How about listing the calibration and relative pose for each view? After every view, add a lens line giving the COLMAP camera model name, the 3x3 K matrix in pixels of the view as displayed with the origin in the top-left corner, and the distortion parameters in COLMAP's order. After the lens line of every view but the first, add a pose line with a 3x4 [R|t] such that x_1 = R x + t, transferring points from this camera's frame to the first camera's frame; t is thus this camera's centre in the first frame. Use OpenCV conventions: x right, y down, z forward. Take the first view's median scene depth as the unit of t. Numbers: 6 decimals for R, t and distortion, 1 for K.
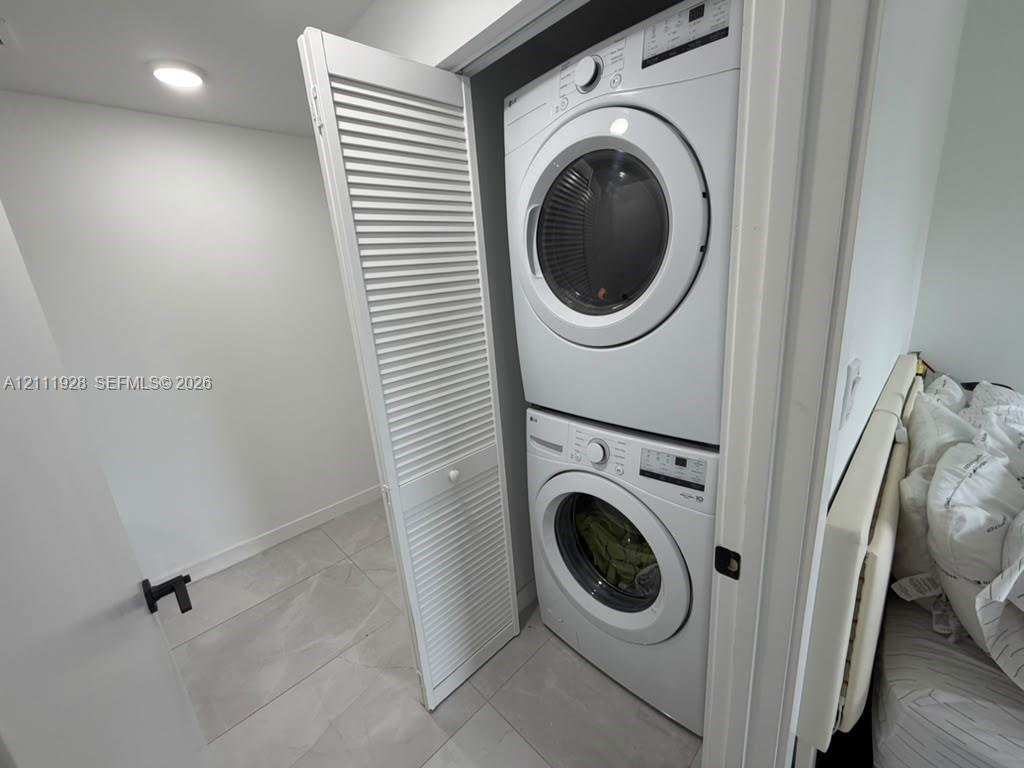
lens RADIAL K [[408.4, 0, 510.1], [0, 408.4, 387.2], [0, 0, 1]] dist [-0.000613, -0.000379]
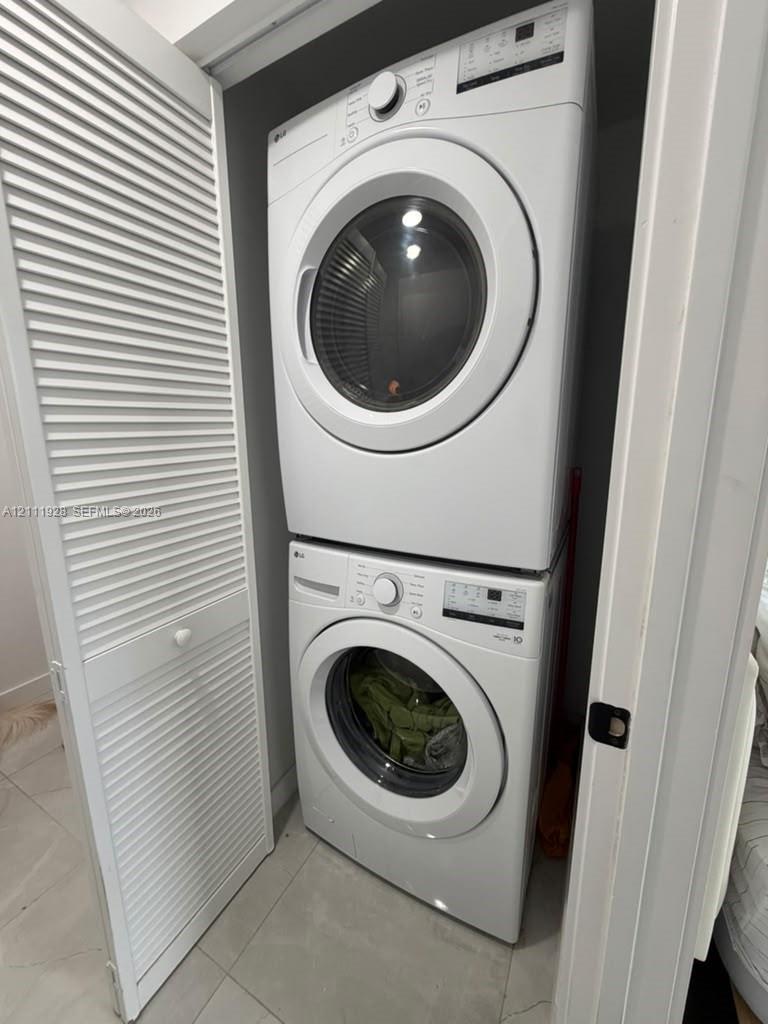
lens RADIAL K [[408.4, 0, 386.0], [0, 408.4, 509.3], [0, 0, 1]] dist [-0.000613, -0.000379]
pose [[0.950757, 0.015684, 0.309540, -0.031768], [0.009997, 0.996647, -0.081204, 0.069849], [-0.309776, 0.080300, 0.947413, 0.259796]]
